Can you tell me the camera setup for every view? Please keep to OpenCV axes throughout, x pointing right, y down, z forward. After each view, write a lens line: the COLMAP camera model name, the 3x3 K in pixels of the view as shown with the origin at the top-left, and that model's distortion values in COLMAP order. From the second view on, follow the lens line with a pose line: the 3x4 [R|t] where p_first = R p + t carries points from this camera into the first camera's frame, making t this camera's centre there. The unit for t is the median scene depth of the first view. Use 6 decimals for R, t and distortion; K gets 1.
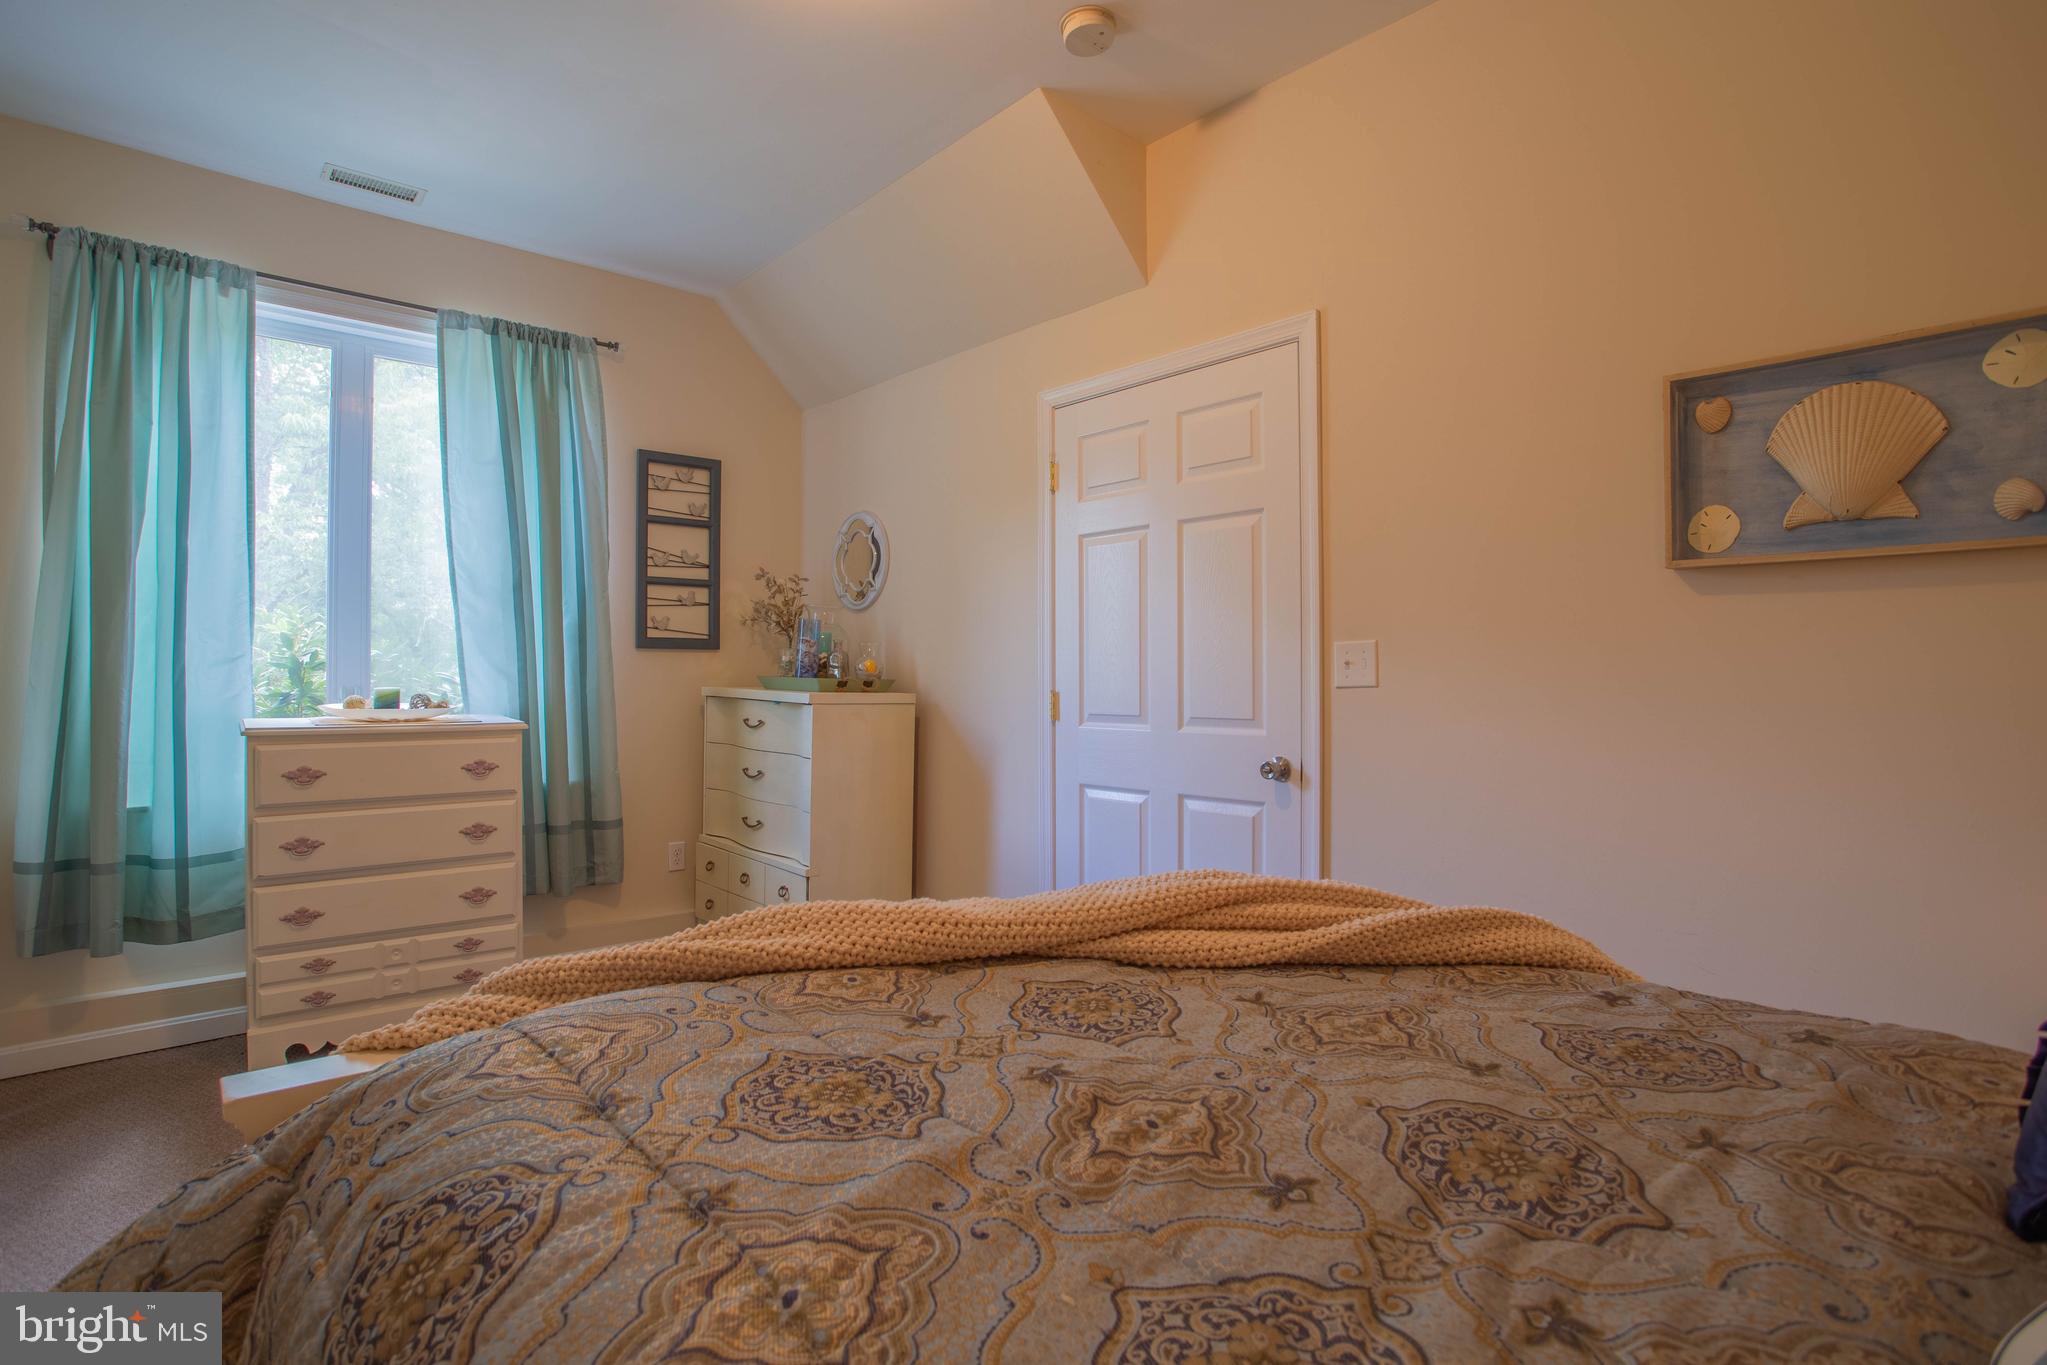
lens RADIAL K [[1019.7, 0, 1008.4], [0, 1019.7, 676.0], [0, 0, 1]] dist [-0.063752, 0.026006]
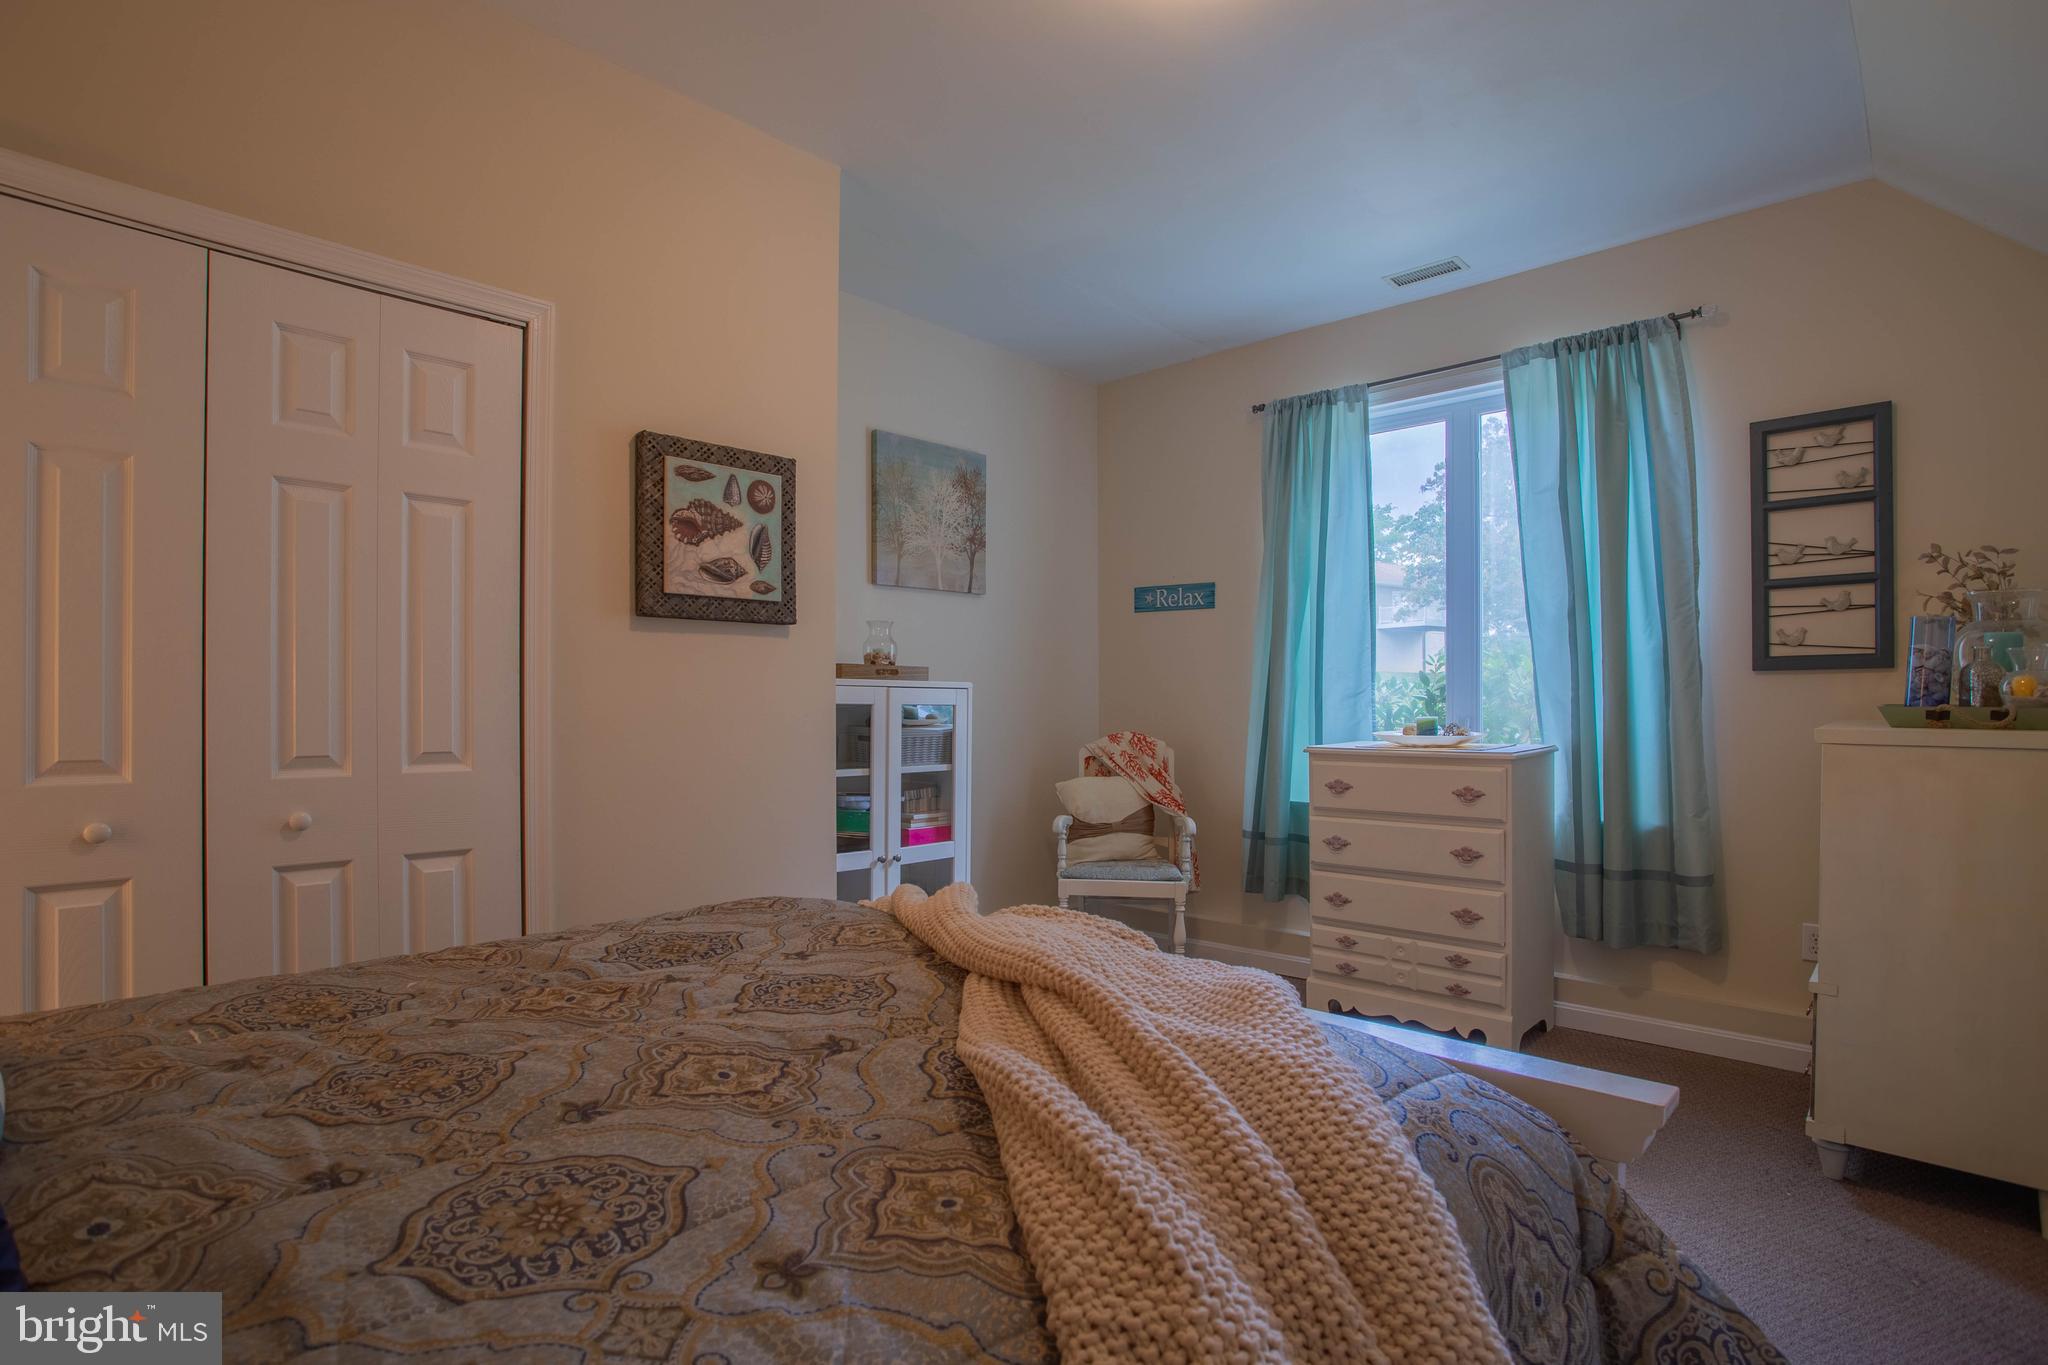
lens RADIAL K [[1020.2, 0, 1001.2], [0, 1020.2, 721.5], [0, 0, 1]] dist [-0.063752, 0.026006]
pose [[0.076768, 0.007446, -0.997021, 0.416227], [0.000083, 0.999972, 0.007475, 0.007322], [0.997049, -0.000657, 0.076765, 0.383307]]
